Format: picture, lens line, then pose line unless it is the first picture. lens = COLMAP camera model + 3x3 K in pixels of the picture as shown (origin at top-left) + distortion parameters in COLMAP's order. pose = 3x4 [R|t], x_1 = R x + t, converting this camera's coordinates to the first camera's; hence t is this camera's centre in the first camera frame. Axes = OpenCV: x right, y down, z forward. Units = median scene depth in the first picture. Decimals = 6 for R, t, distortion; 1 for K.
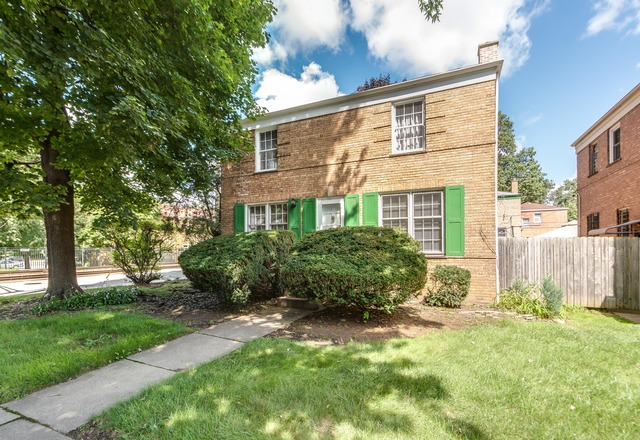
lens RADIAL K [[290.2, 0, 321.8], [0, 290.2, 244.1], [0, 0, 1]] dist [0.000340, -0.000056]
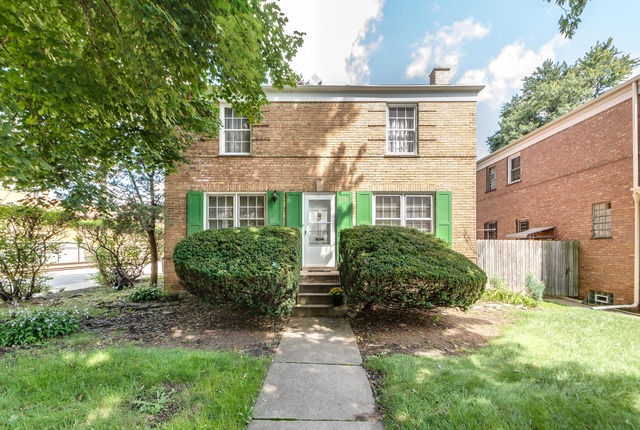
lens RADIAL K [[294.5, 0, 319.3], [0, 294.5, 244.3], [0, 0, 1]] dist [-0.000152, -0.000064]
pose [[0.917516, 0.010053, 0.397573, -0.368939], [-0.011212, 0.999937, 0.000591, 0.001603], [-0.397542, -0.005000, 0.917571, 0.155936]]
